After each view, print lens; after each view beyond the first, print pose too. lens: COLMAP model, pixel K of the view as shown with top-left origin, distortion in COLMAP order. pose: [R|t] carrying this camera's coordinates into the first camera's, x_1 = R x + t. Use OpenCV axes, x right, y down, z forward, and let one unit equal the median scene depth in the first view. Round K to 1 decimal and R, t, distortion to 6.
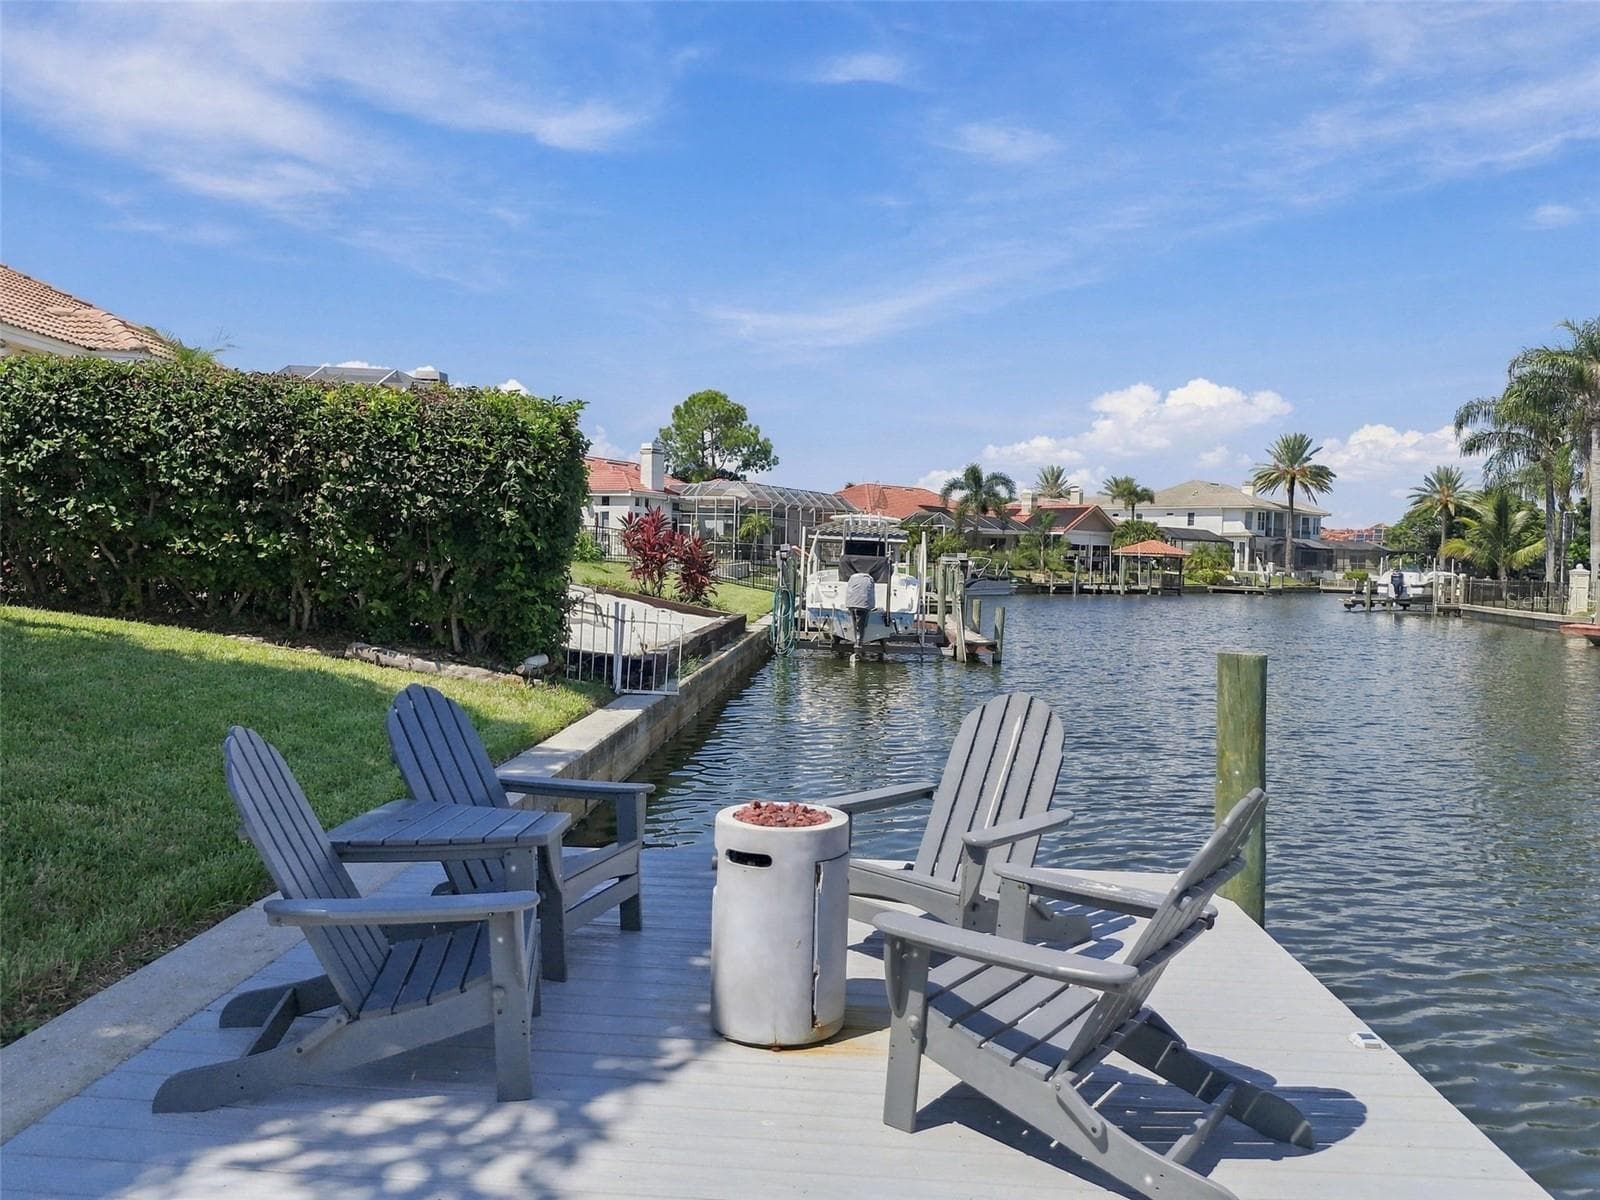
lens RADIAL K [[1186.9, 0, 800.0], [0, 1186.9, 600.0], [0, 0, 1]] dist [0.091403, -0.127901]
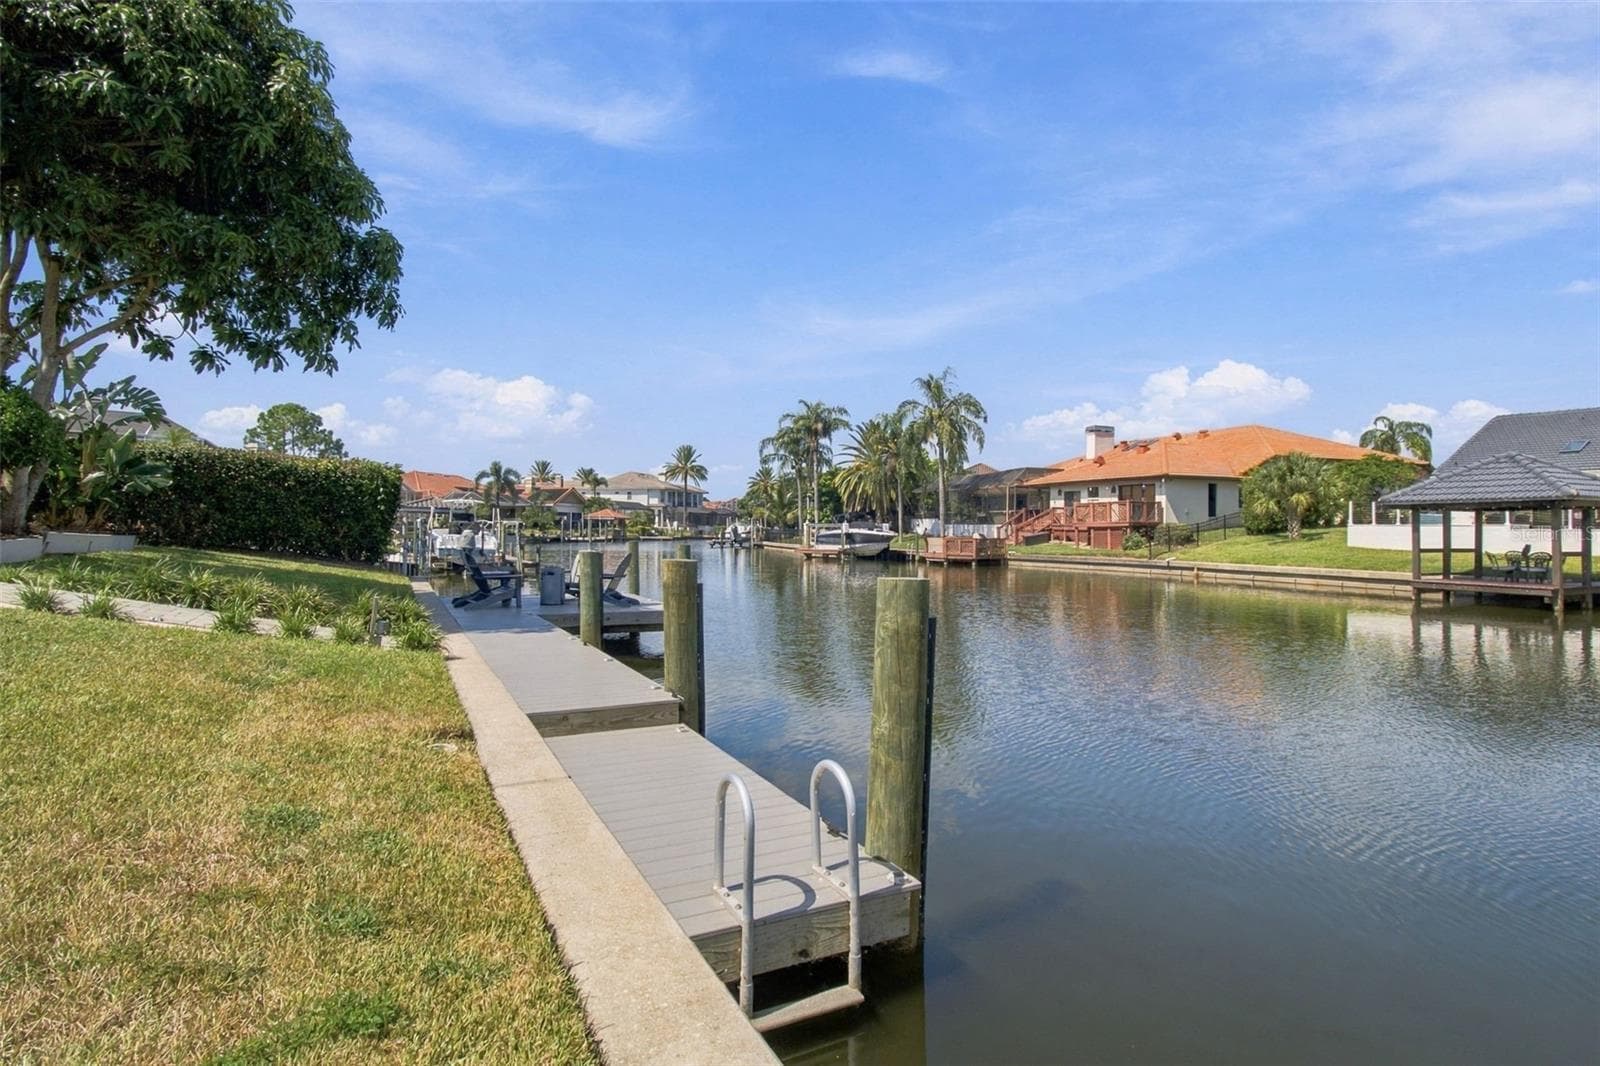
lens RADIAL K [[858.5, 0, 800.0], [0, 858.5, 533.0], [0, 0, 1]] dist [-0.002857, -0.000388]
pose [[0.873185, -0.021817, 0.486900, -0.062715], [0.031615, 0.999429, -0.011913, 0.006776], [-0.486362, 0.025796, 0.873376, -0.202729]]
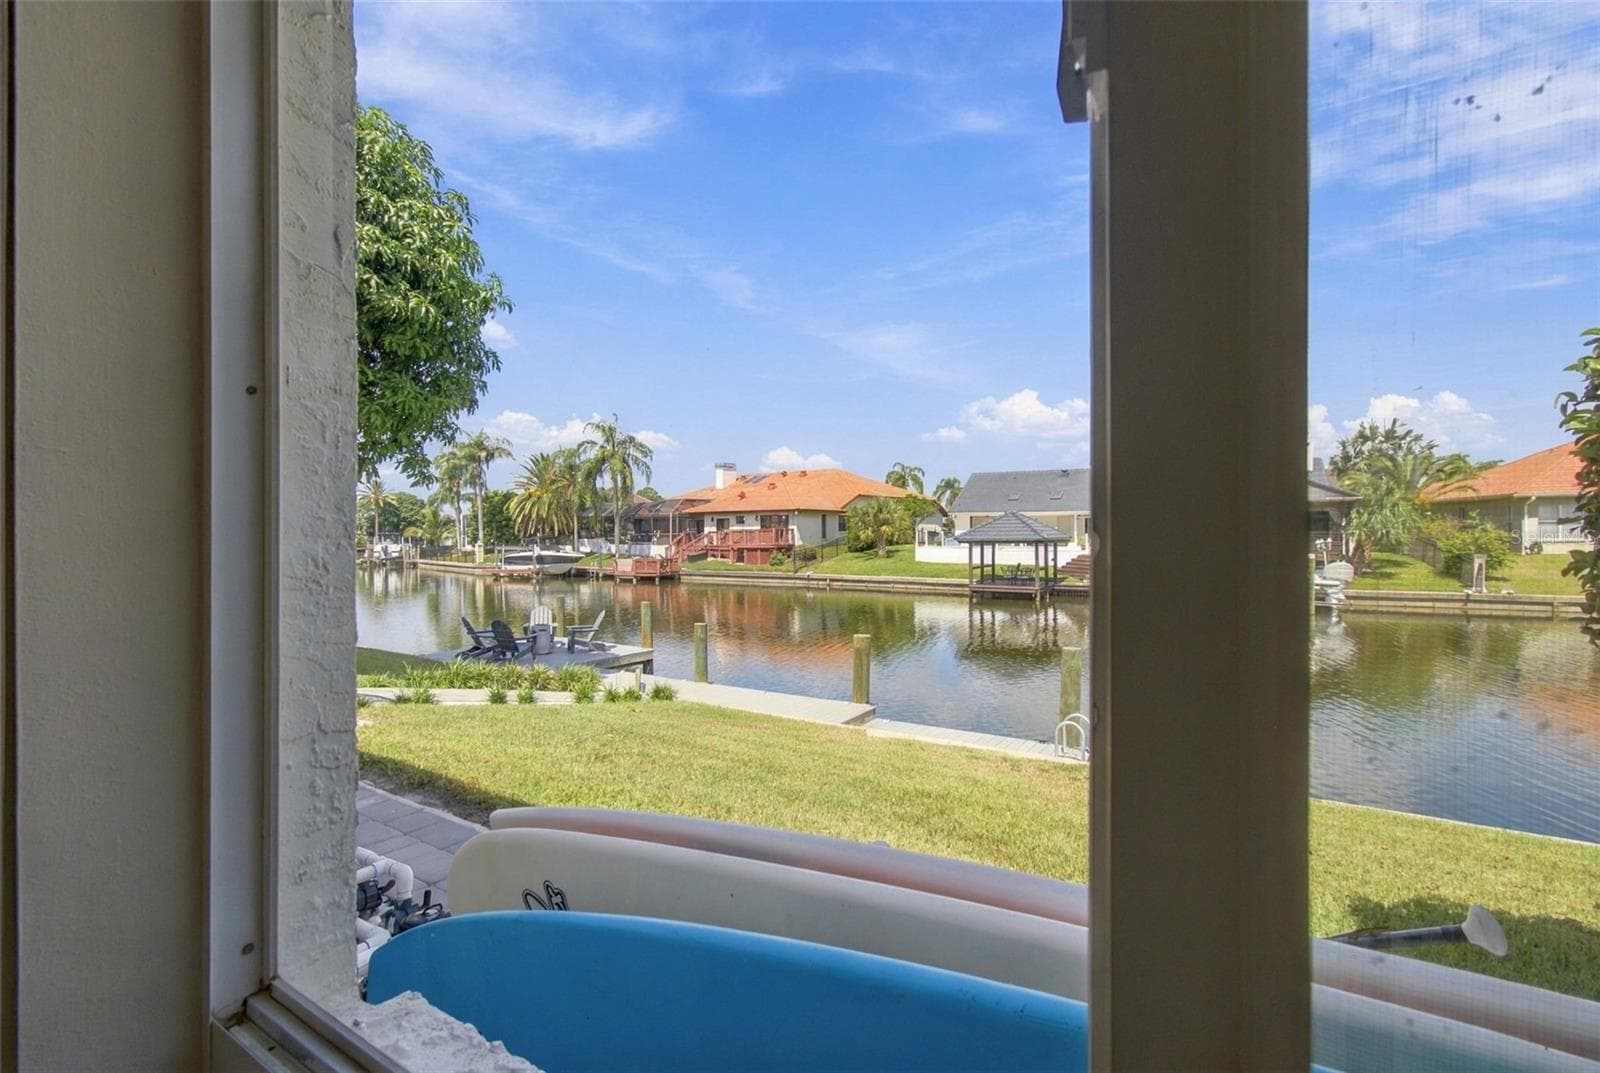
lens RADIAL K [[777.7, 0, 800.0], [0, 777.7, 536.5], [0, 0, 1]] dist [-0.071587, -0.000066]
pose [[0.502811, -0.035643, 0.863661, -0.209849], [0.045413, 0.998859, 0.014783, -0.022680], [-0.863202, 0.031788, 0.503856, -0.175407]]
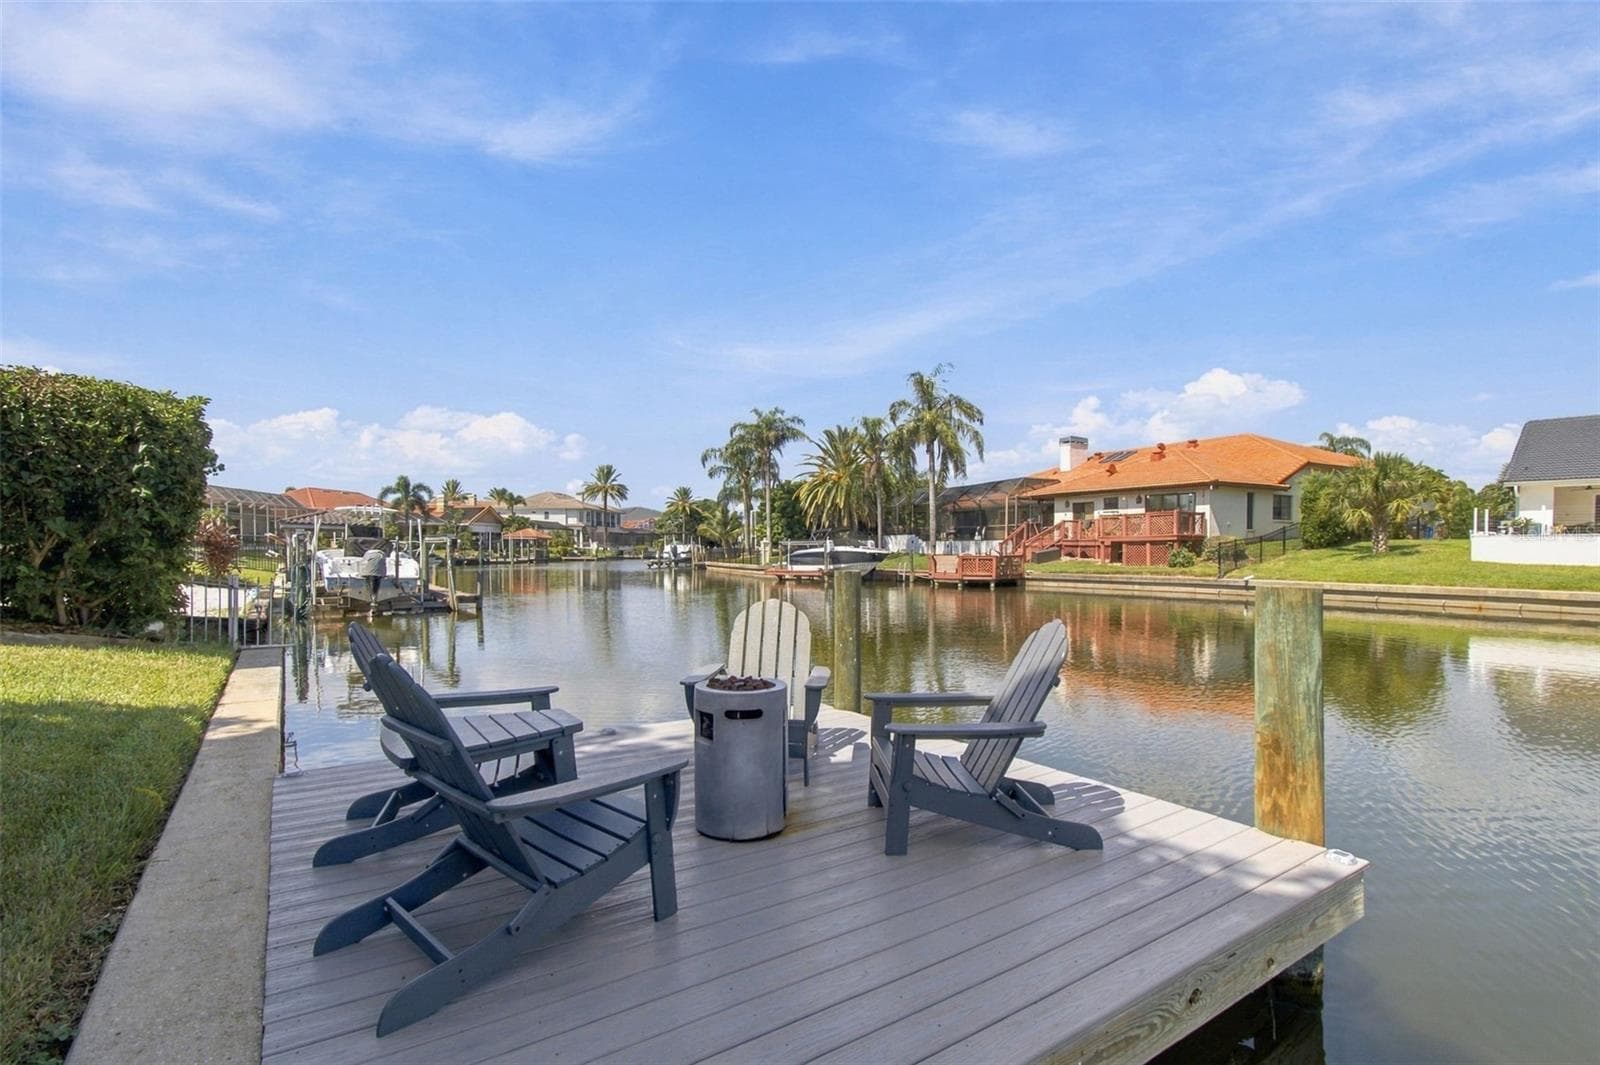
lens RADIAL K [[751.7, 0, 788.2], [0, 751.7, 590.3], [0, 0, 1]] dist [-0.003248, 0.000336]
pose [[0.798713, -0.059678, 0.598746, -0.032435], [0.041874, 0.998170, 0.043630, 0.002076], [-0.600254, -0.009776, 0.799750, 0.017132]]
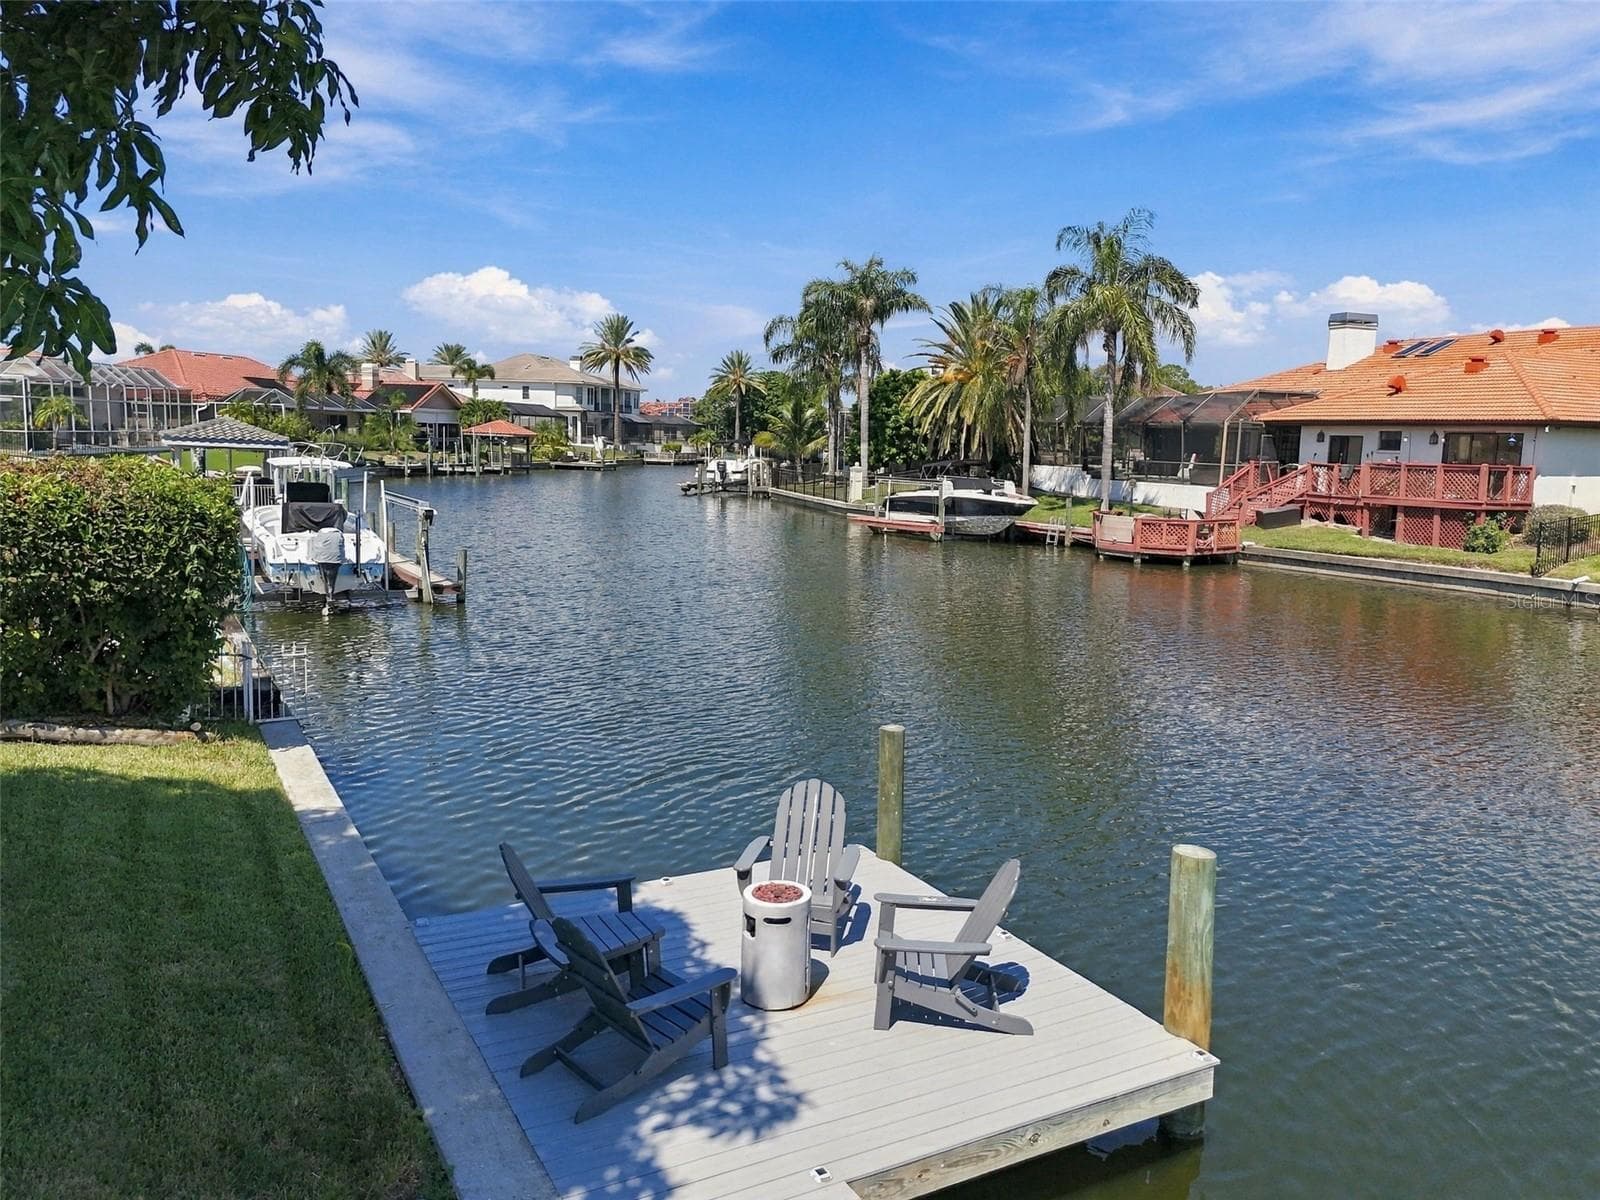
lens RADIAL K [[1206.0, 0, 800.0], [0, 1206.0, 600.0], [0, 0, 1]] dist [0.132145, -0.138777]
pose [[0.846780, -0.077656, 0.526244, -0.063553], [0.011380, 0.991705, 0.128032, -0.035186], [-0.531821, -0.102427, 0.840640, -0.041542]]
